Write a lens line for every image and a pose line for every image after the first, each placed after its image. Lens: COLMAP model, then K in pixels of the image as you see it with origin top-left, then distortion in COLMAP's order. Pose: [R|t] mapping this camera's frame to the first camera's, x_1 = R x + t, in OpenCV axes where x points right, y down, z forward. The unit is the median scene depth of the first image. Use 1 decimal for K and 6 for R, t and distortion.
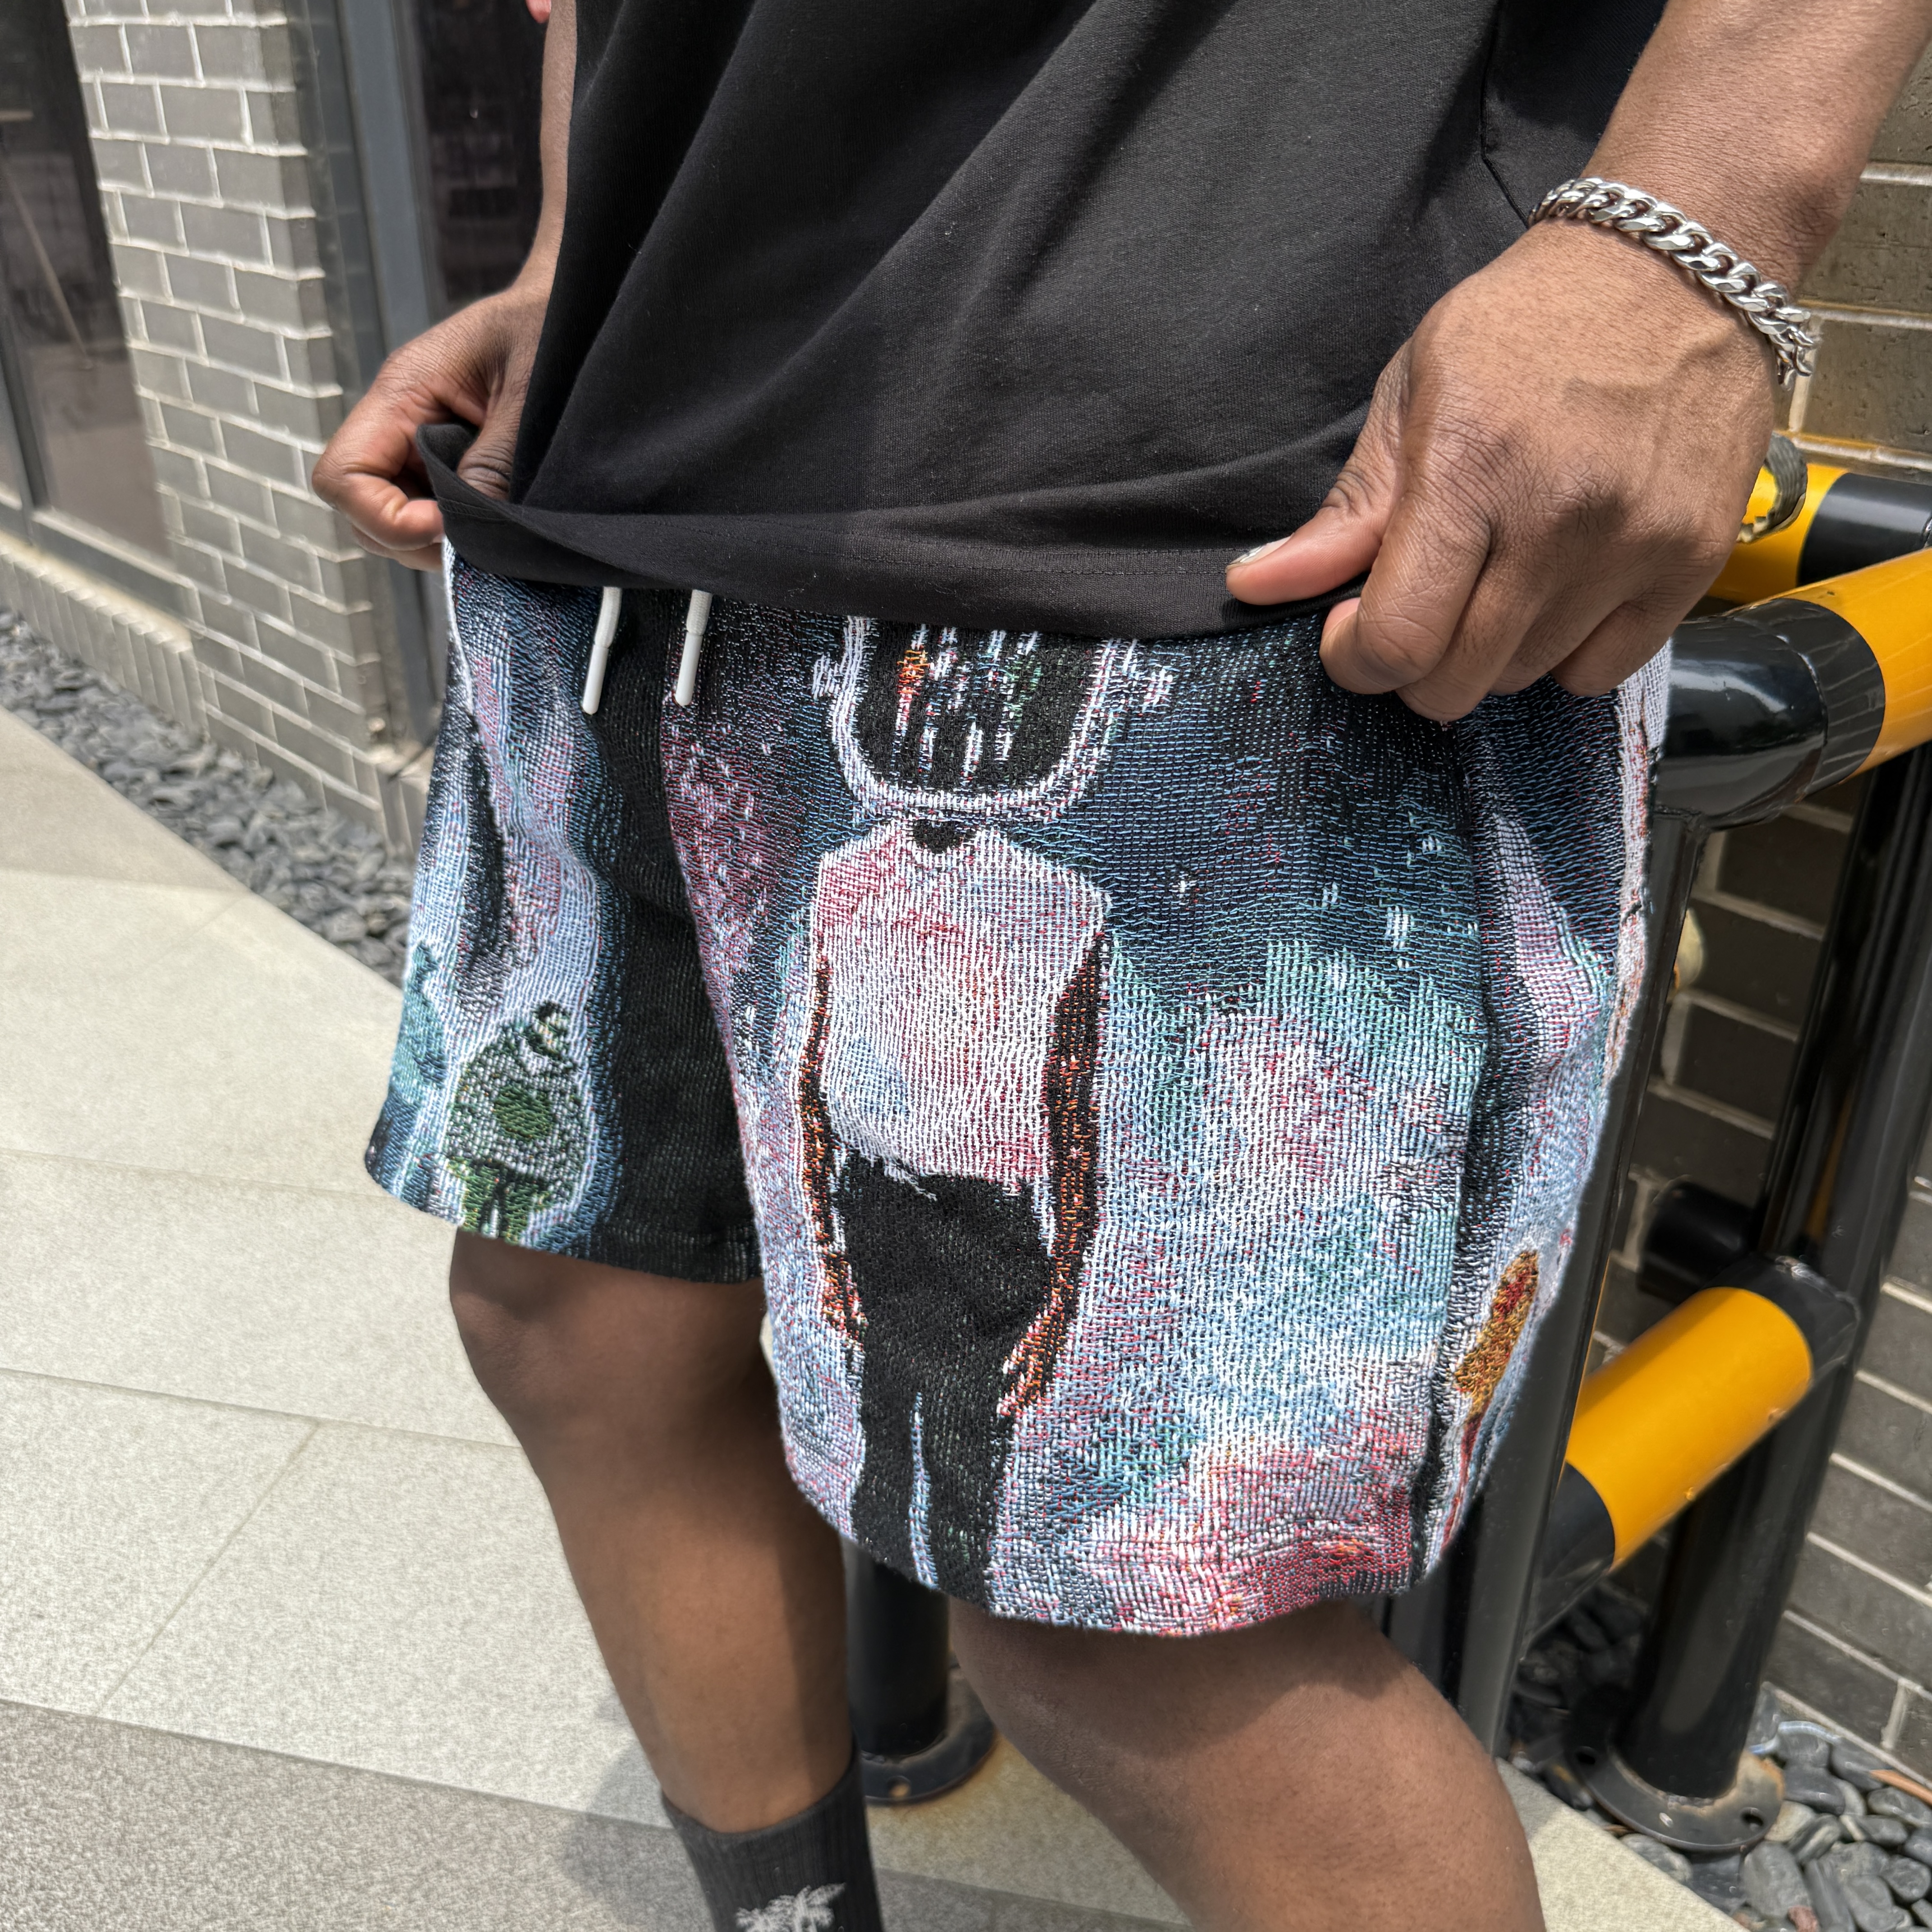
lens RADIAL K [[1859.6, 0, 963.5], [0, 1859.6, 962.7], [0, 0, 1]] dist [0.058954, -0.120192]
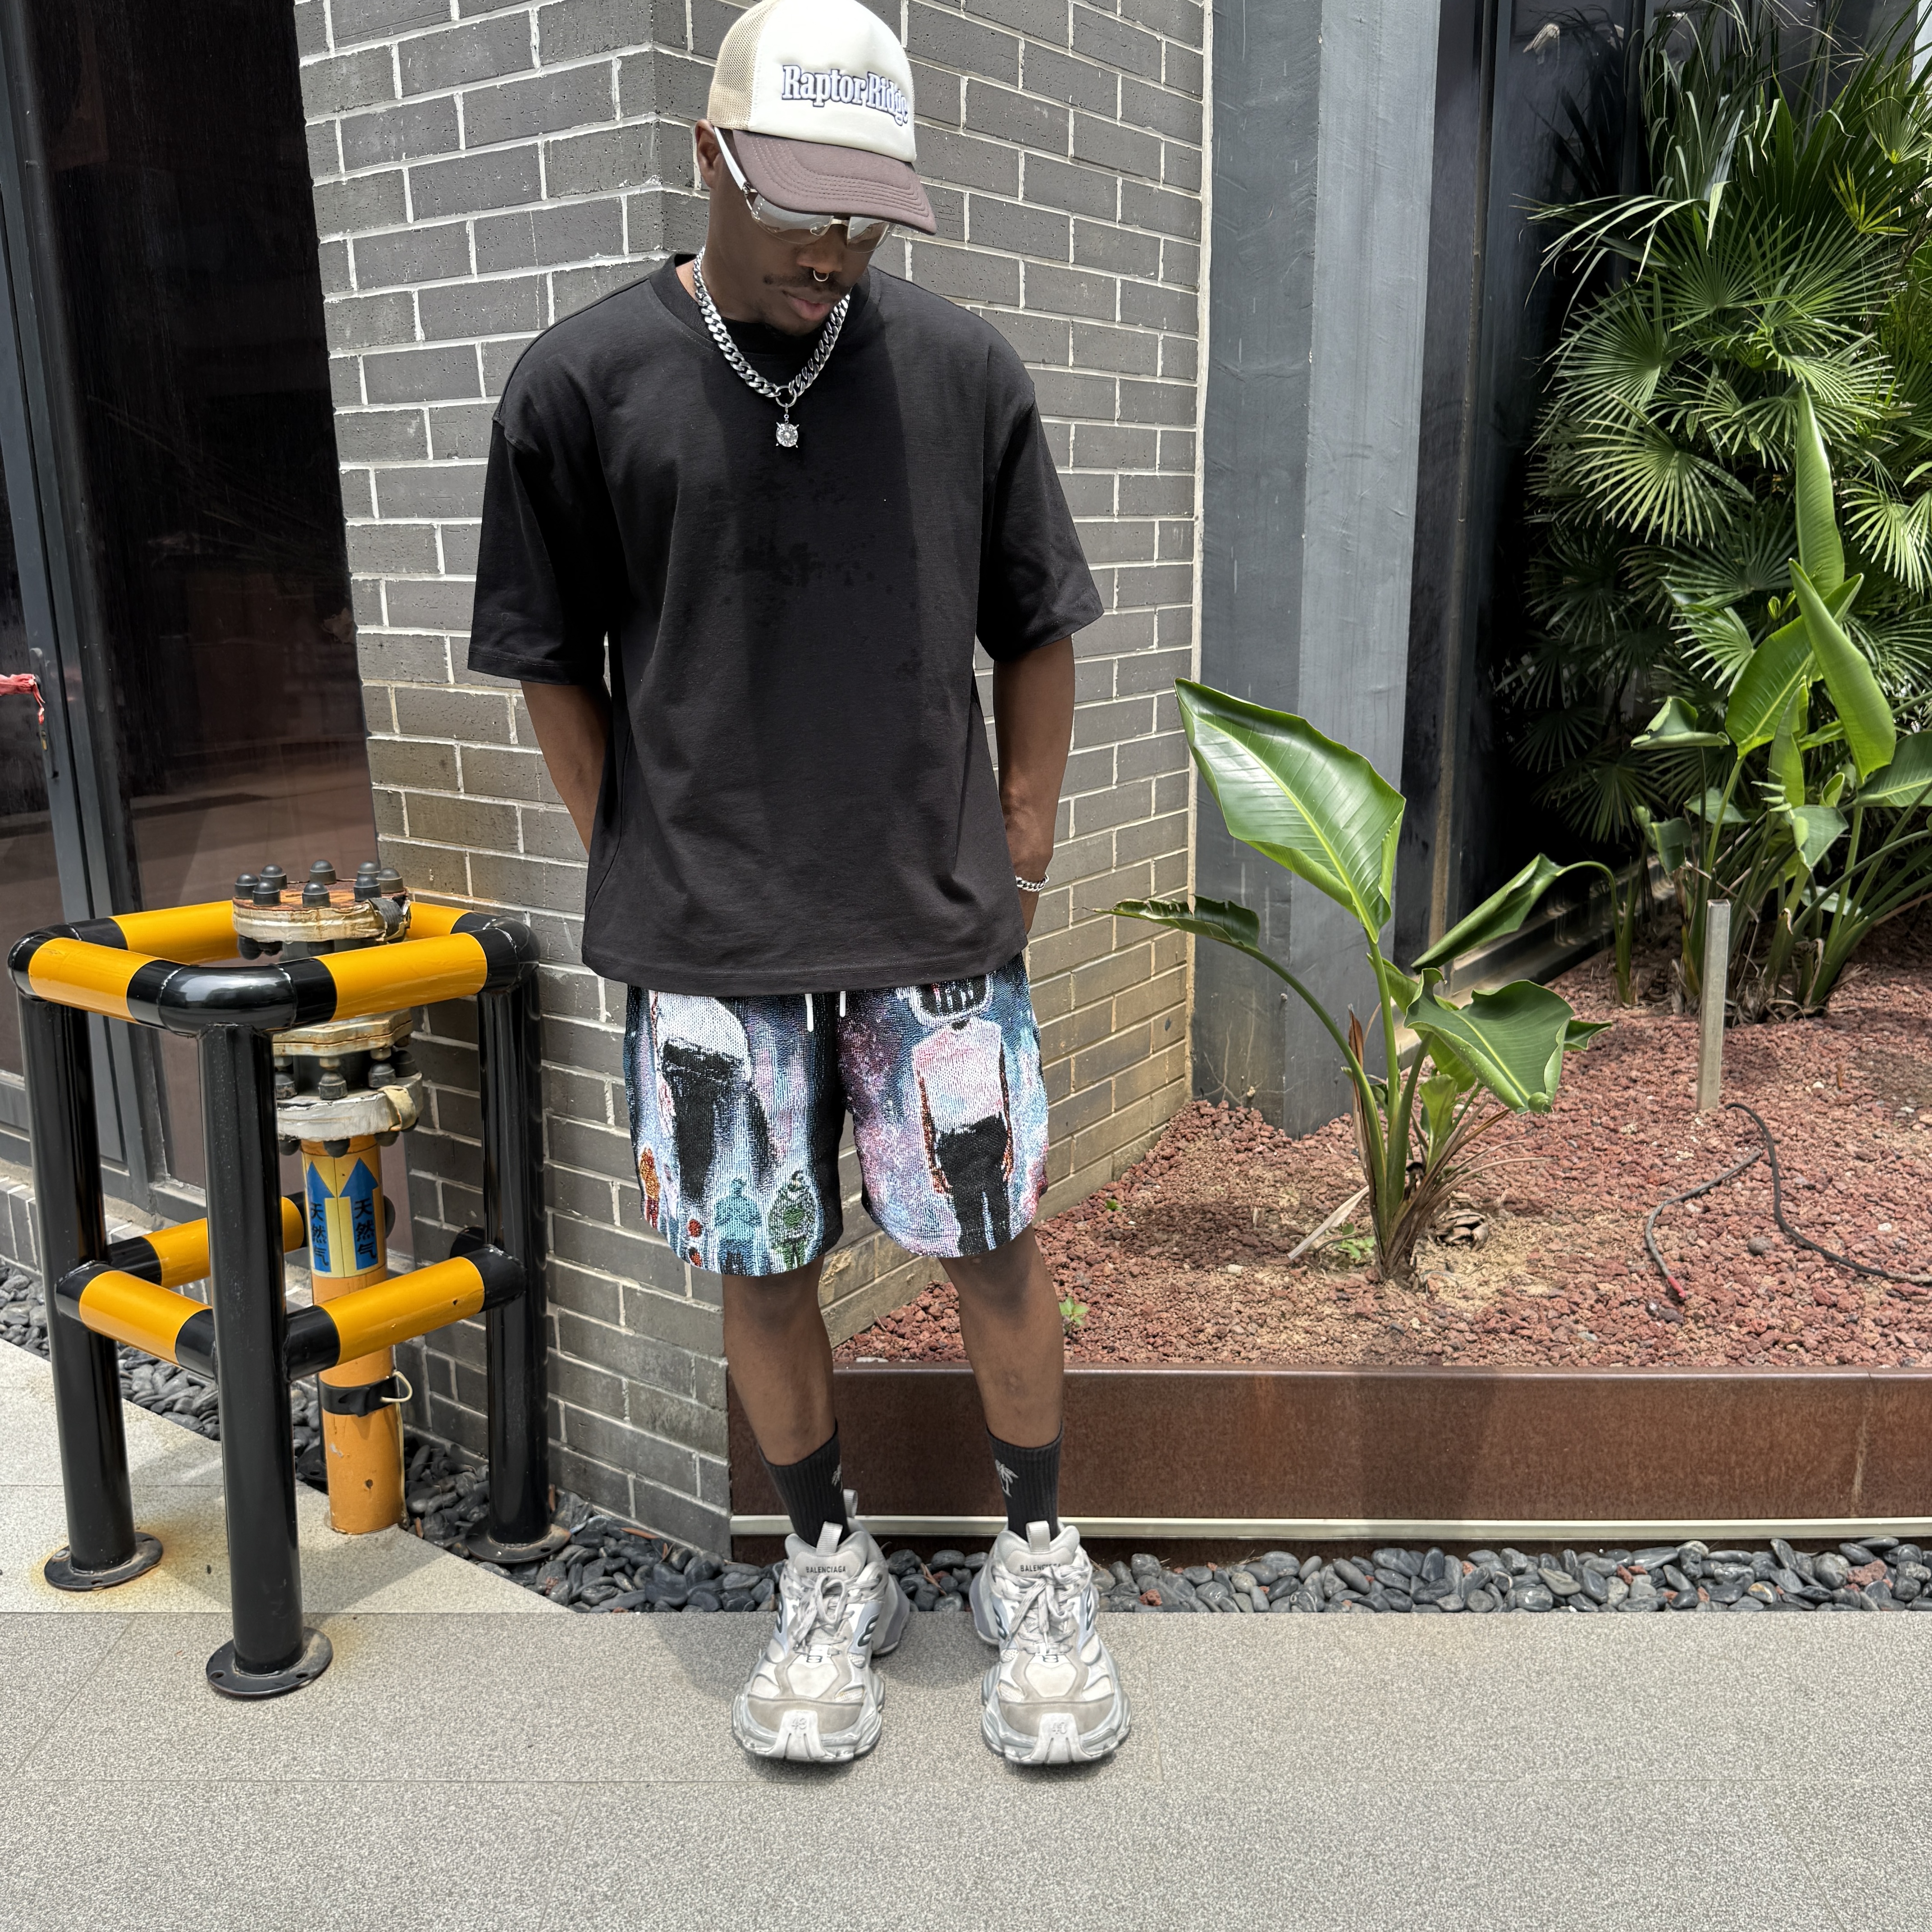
lens RADIAL K [[1820.3, 0, 968.3], [0, 1820.3, 964.3], [0, 0, 1]] dist [0.157351, -0.325843]
pose [[0.981748, -0.057698, 0.181223, 0.277134], [0.098021, 0.970071, -0.222159, 0.169477], [-0.162981, 0.235868, 0.958021, -0.586325]]
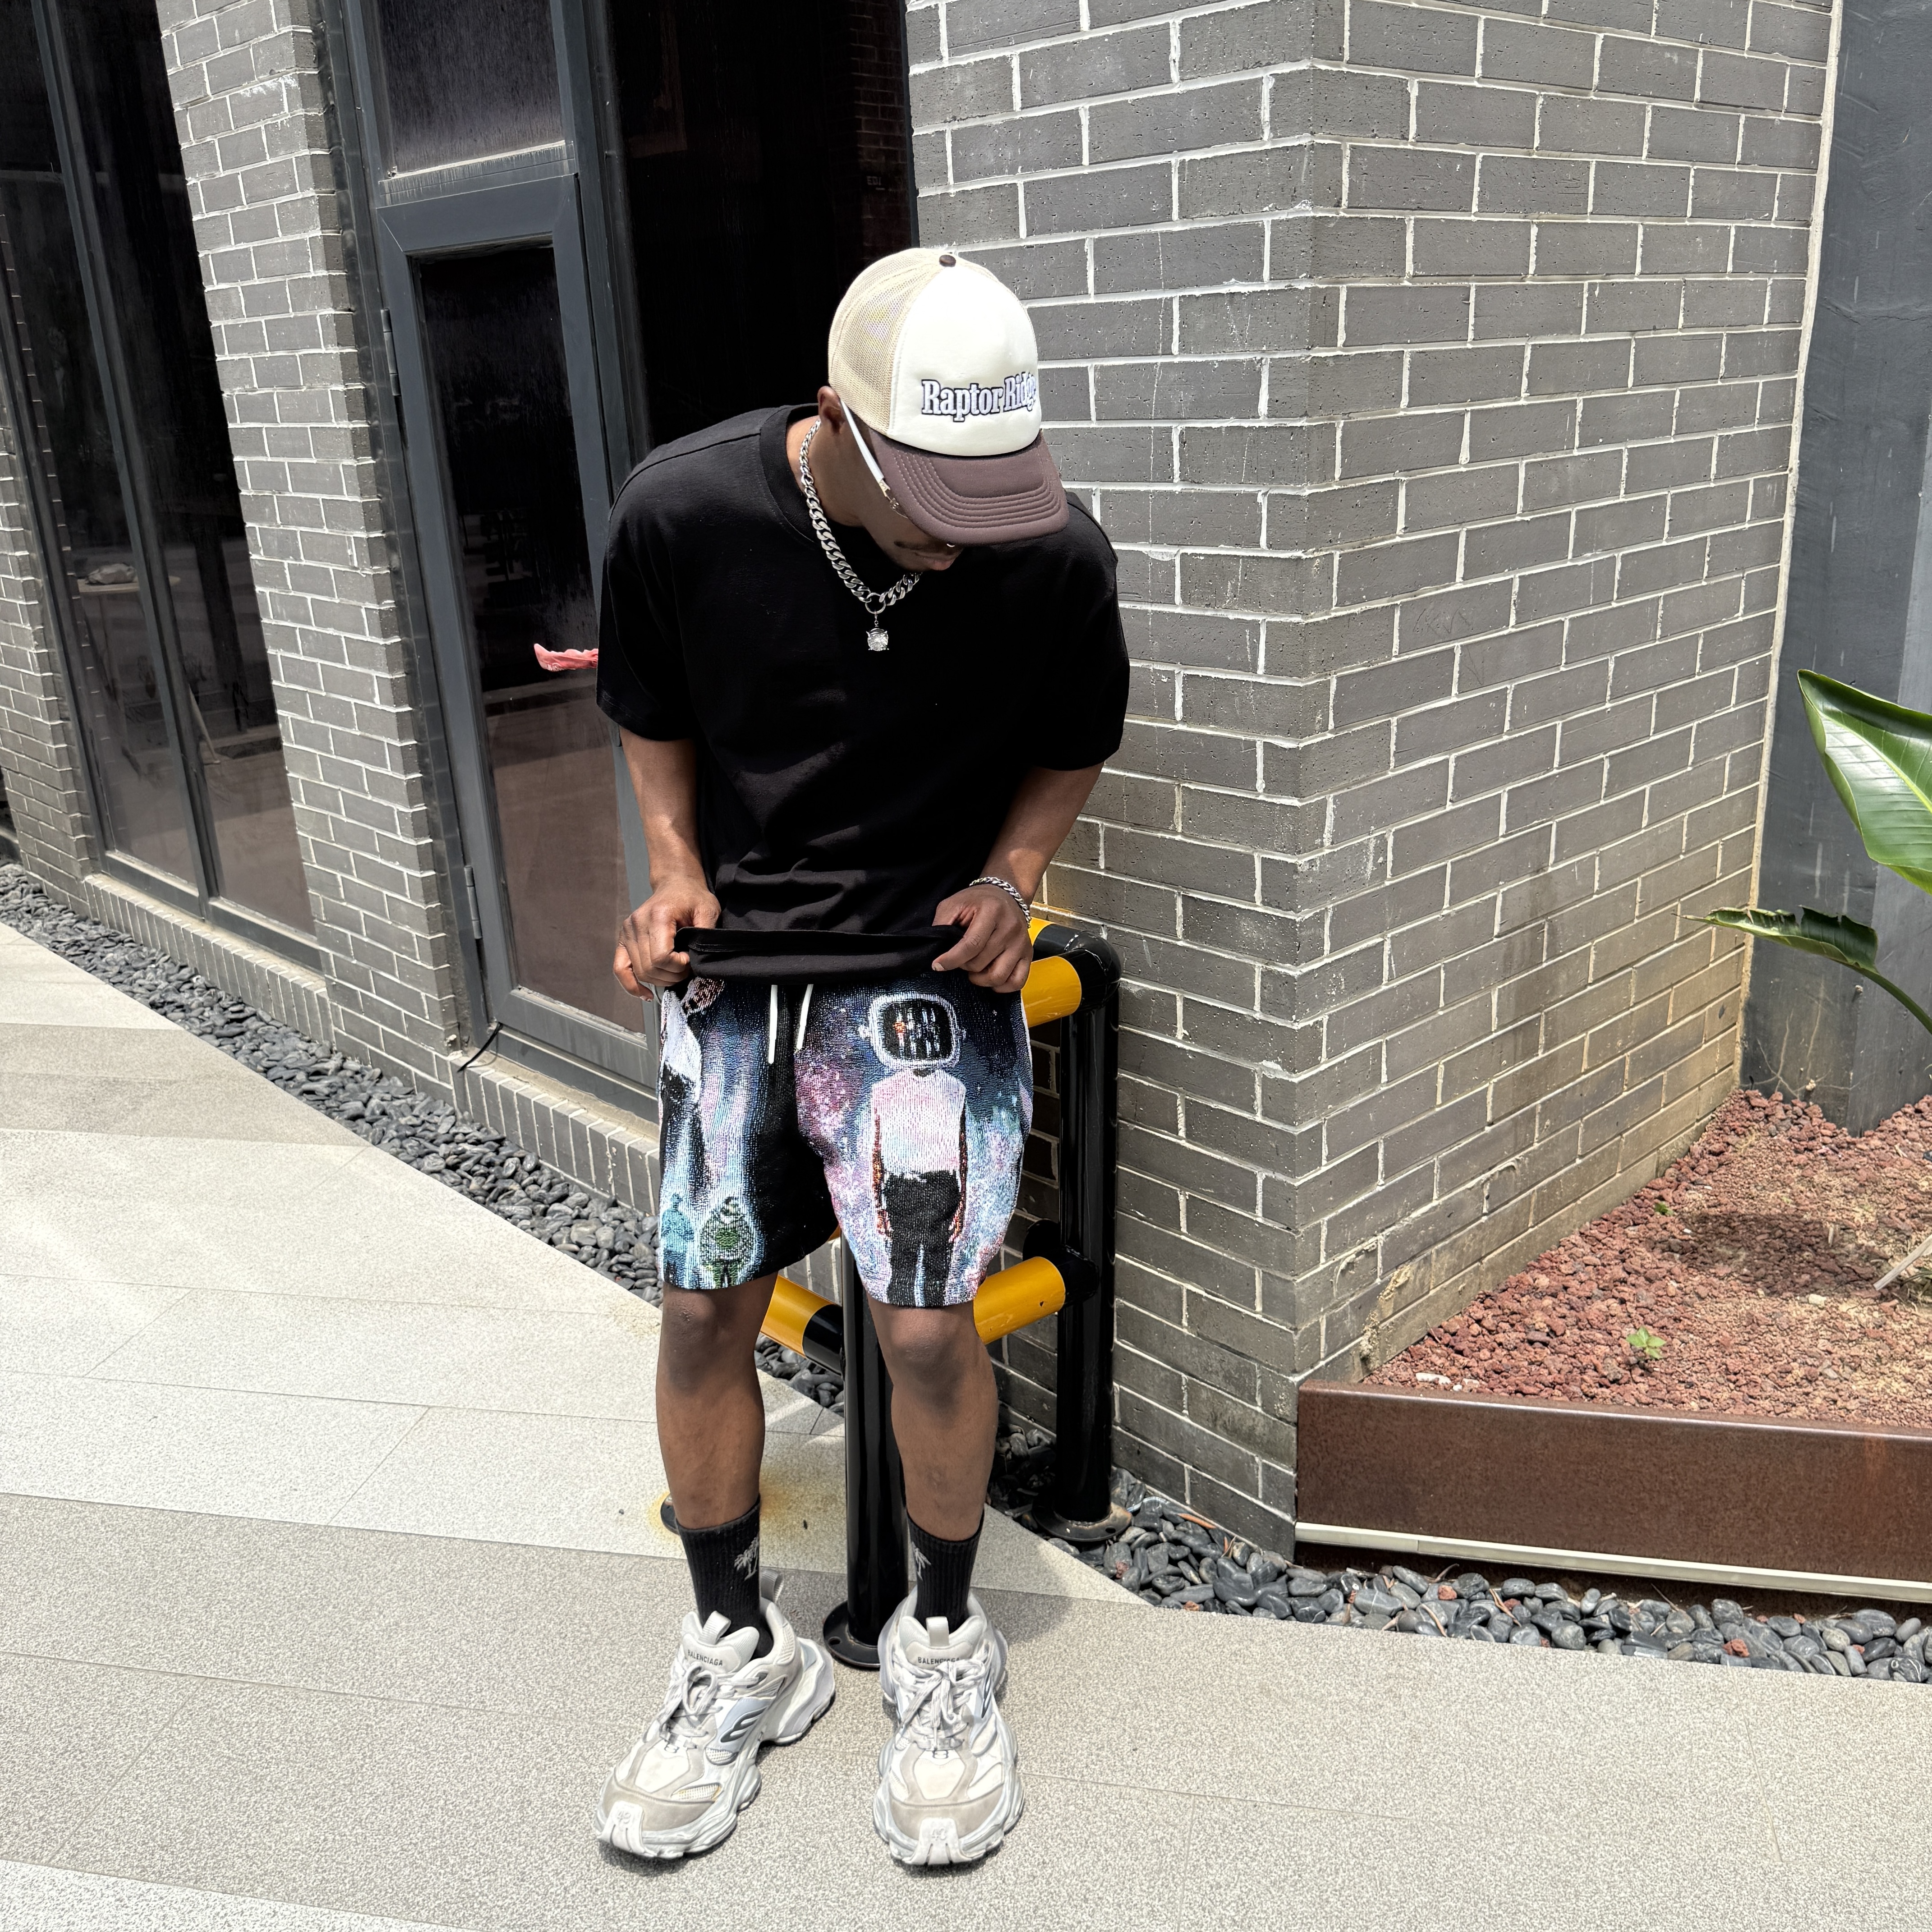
lens RADIAL K [[1815.2, 0, 965.4], [0, 1815.2, 967.1], [0, 0, 1]] dist [0.206428, -0.479319]
pose [[0.998991, -0.042583, -0.014271, 0.159853], [0.040110, 0.988903, -0.143043, 0.059941], [0.020204, 0.142327, 0.989614, -0.594905]]
